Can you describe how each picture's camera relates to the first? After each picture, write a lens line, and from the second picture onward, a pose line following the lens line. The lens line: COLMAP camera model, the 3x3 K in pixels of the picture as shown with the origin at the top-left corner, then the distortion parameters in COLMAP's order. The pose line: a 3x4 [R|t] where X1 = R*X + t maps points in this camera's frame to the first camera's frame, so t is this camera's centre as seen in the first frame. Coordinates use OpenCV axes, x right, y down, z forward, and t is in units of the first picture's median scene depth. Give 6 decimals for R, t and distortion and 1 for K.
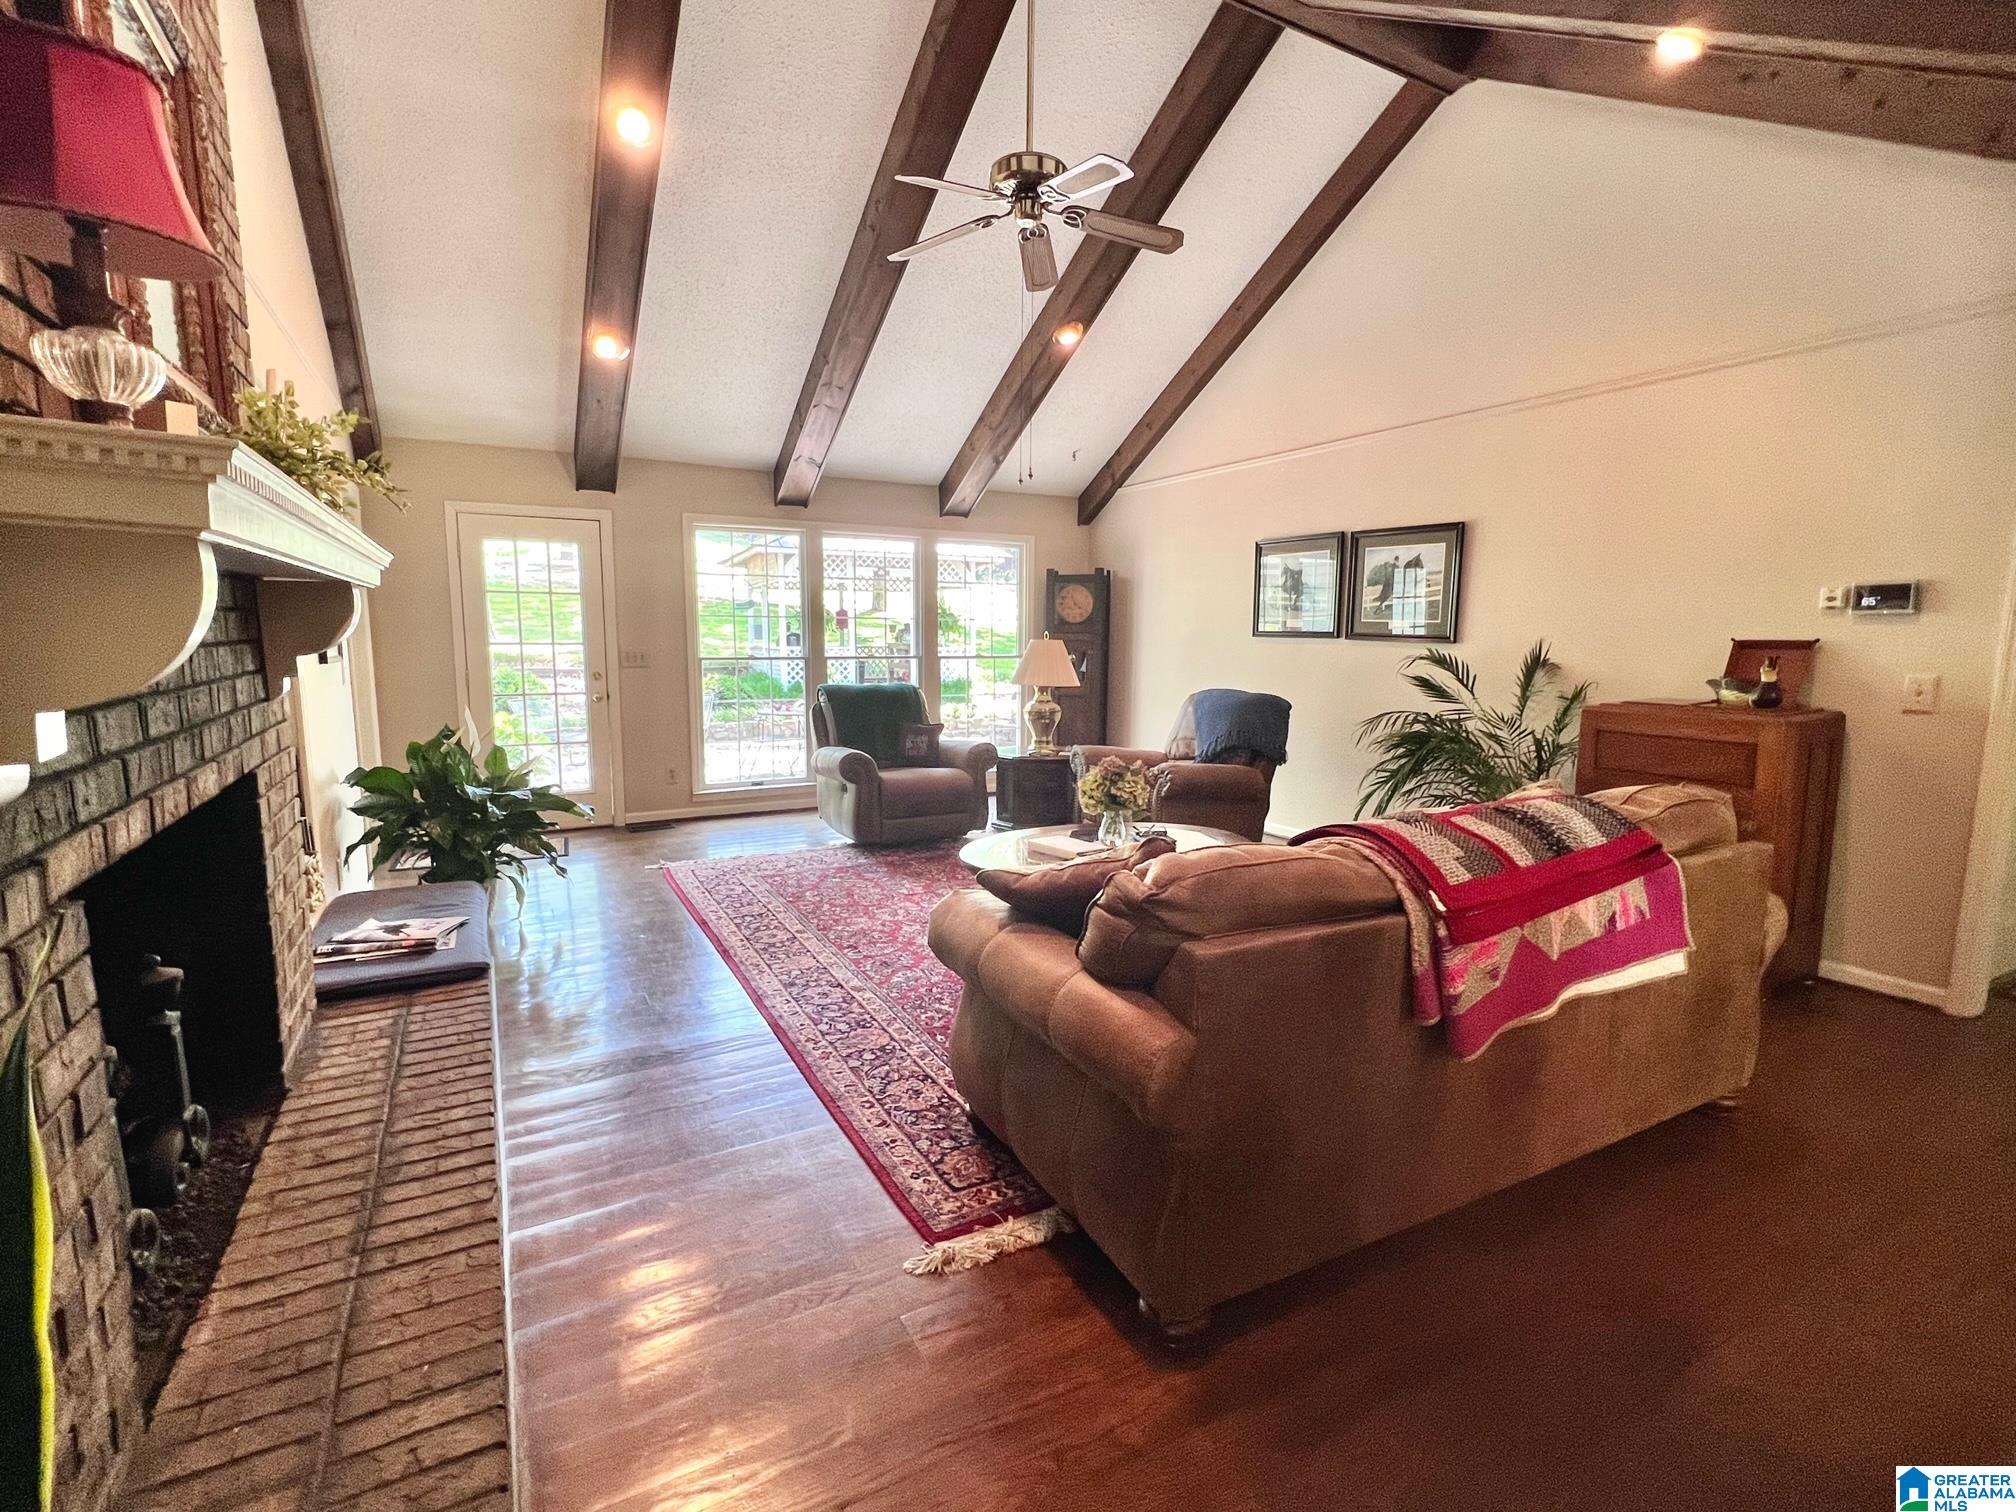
lens RADIAL K [[947.0, 0, 1005.9], [0, 947.0, 756.4], [0, 0, 1]] dist [0.000028, -0.000048]
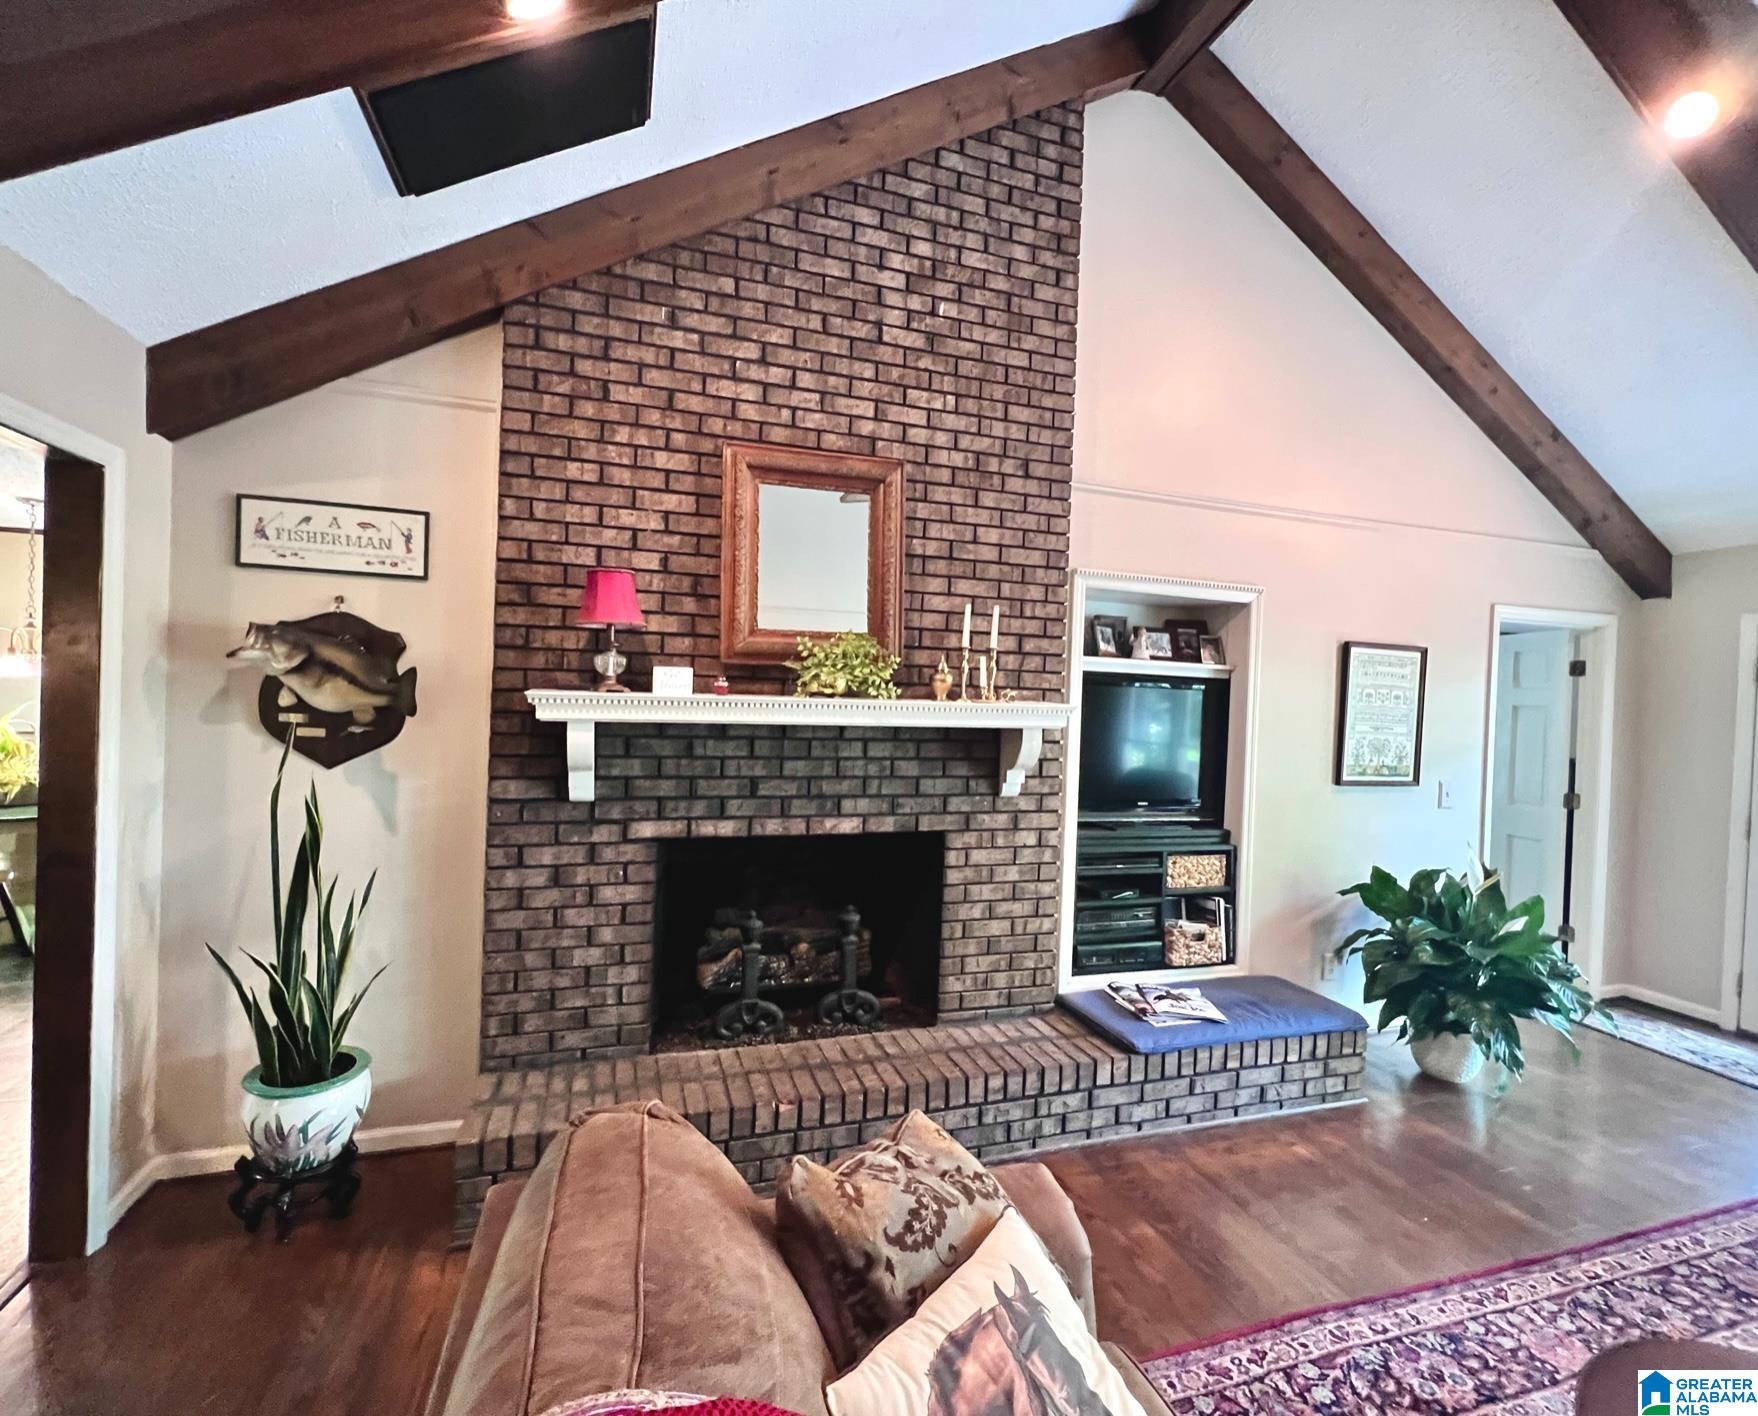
lens RADIAL K [[807.9, 0, 877.6], [0, 807.9, 709.9], [0, 0, 1]] dist [0.000061, -0.000837]
pose [[-0.187664, 0.000478, -0.982233, 0.279944], [-0.168773, 0.985112, 0.032725, -0.095540], [0.967625, 0.171915, -0.184789, 0.468016]]
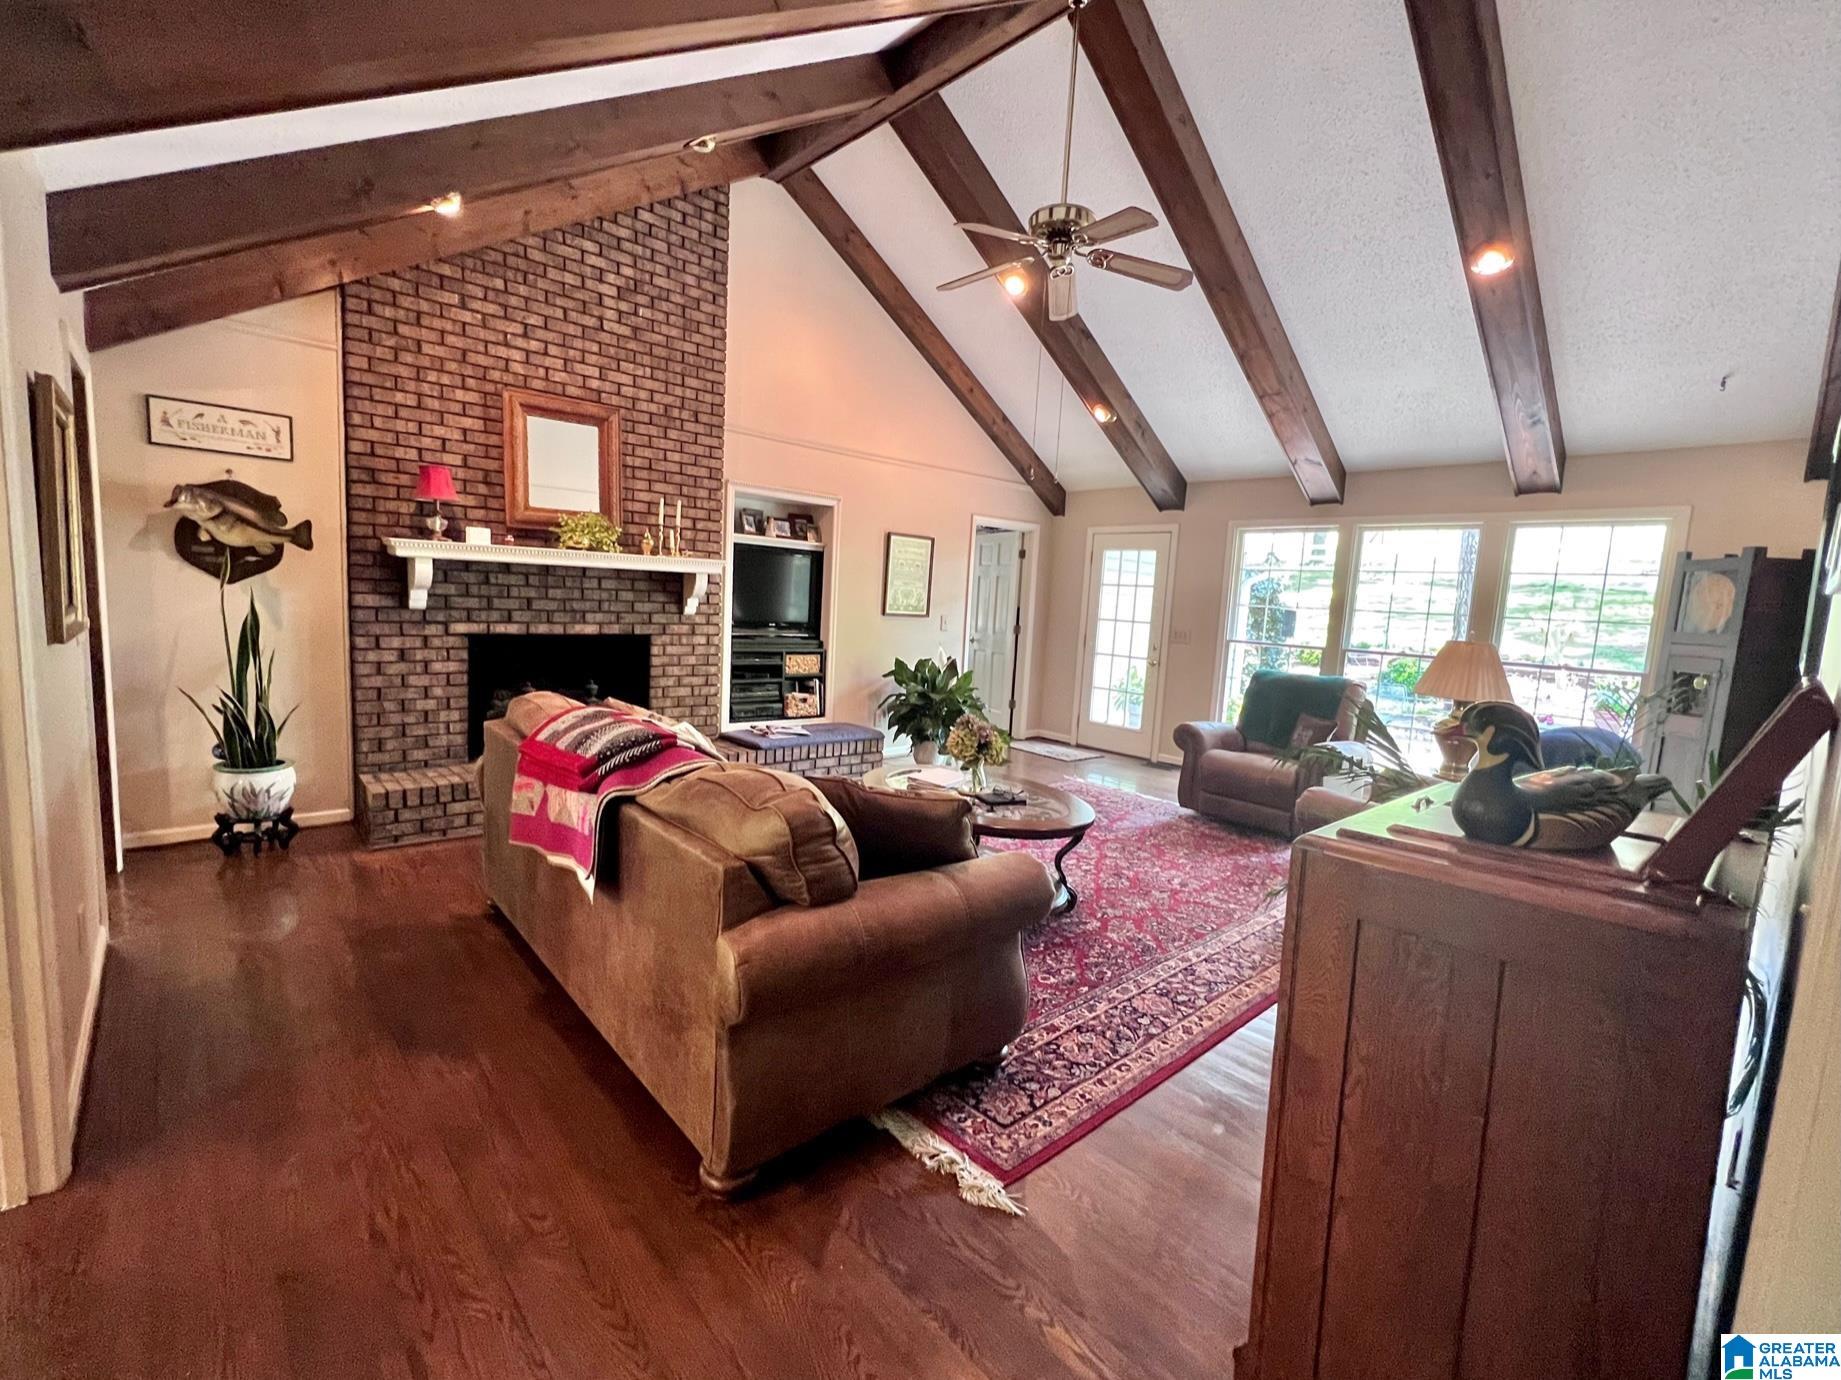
lens RADIAL K [[791.2, 0, 911.4], [0, 791.2, 692.3], [0, 0, 1]] dist [-0.003489, -0.000243]
pose [[0.228162, 0.125036, -0.965561, 0.743382], [-0.184186, 0.979355, 0.083299, -0.066322], [0.956043, 0.158837, 0.246481, 0.502699]]
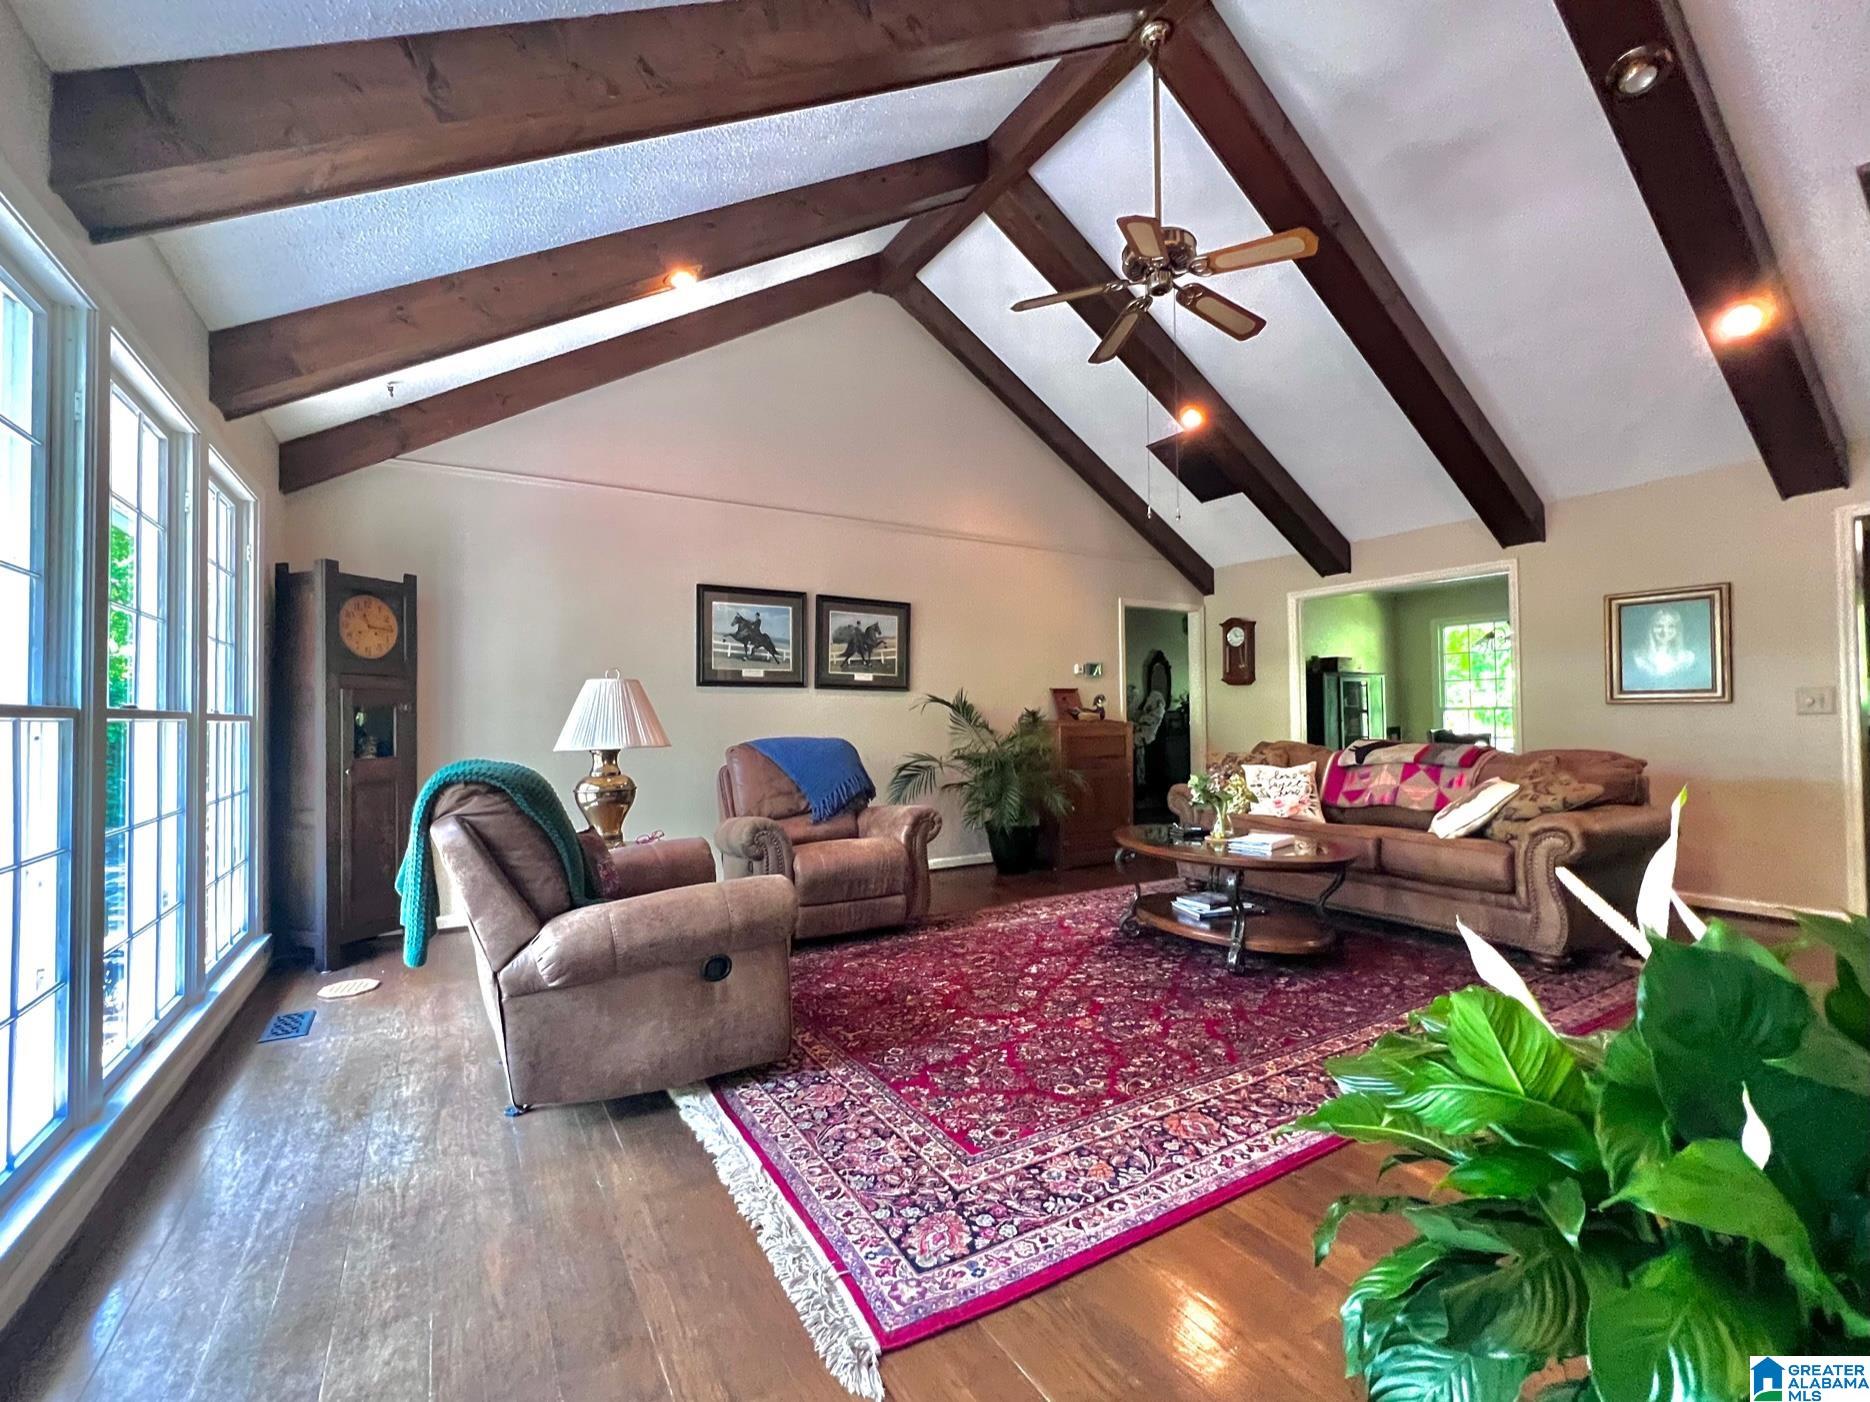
lens RADIAL K [[803.7, 0, 932.4], [0, 803.7, 700.7], [0, 0, 1]] dist [-0.003489, -0.000243]
pose [[-0.044208, 0.014372, 0.998919, -0.670048], [0.140728, 0.990016, -0.008016, -0.093739], [-0.989061, 0.140221, -0.045790, 1.033944]]
